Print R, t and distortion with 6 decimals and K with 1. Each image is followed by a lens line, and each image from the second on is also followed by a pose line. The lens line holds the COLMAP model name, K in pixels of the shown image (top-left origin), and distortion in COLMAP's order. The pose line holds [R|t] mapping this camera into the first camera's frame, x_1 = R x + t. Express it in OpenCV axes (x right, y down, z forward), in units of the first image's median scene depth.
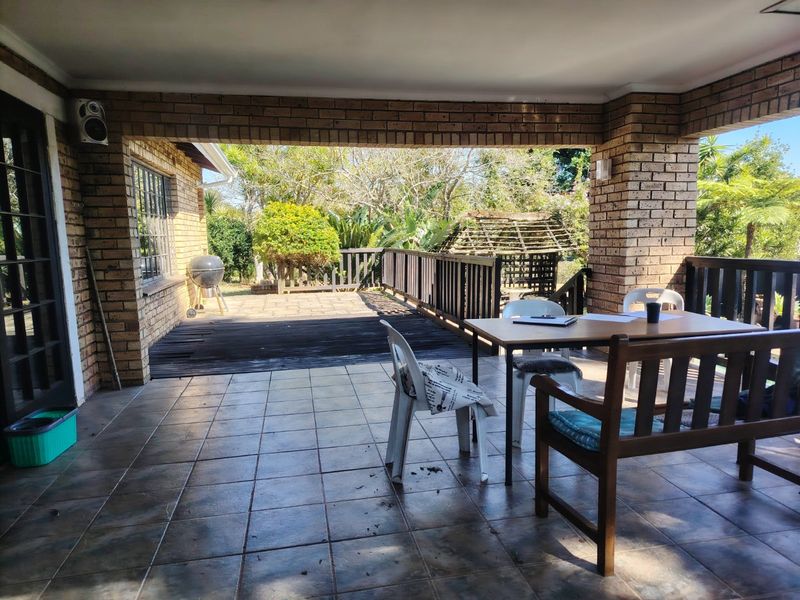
lens RADIAL K [[551.1, 0, 400.0], [0, 551.1, 300.0], [0, 0, 1]] dist [0.024093, -0.001050]
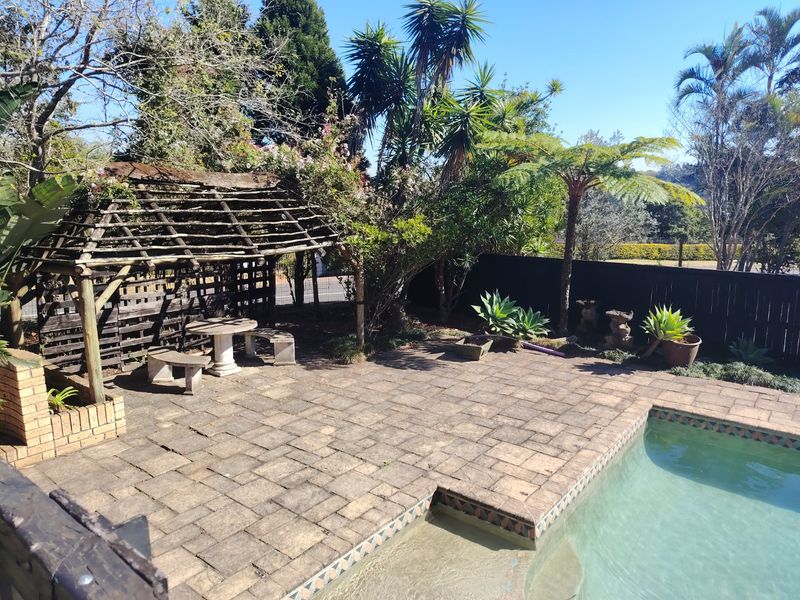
lens RADIAL K [[551.1, 0, 400.0], [0, 551.1, 300.0], [0, 0, 1]] dist [0.024093, -0.001050]
pose [[0.774912, -0.102877, 0.623640, 0.019282], [0.070440, 0.994575, 0.076541, -0.072566], [-0.628131, -0.015383, 0.777955, 0.523061]]
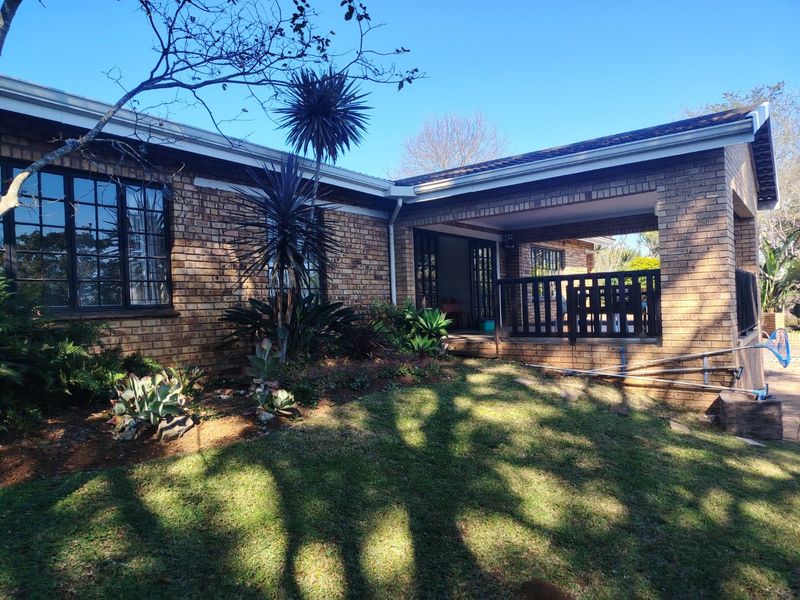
lens RADIAL K [[551.1, 0, 400.0], [0, 551.1, 300.0], [0, 0, 1]] dist [0.024093, -0.001050]
pose [[0.657065, -0.004173, -0.753822, 0.417427], [-0.070920, 0.995207, -0.067326, 0.083676], [0.750490, 0.097698, 0.653620, -0.448522]]
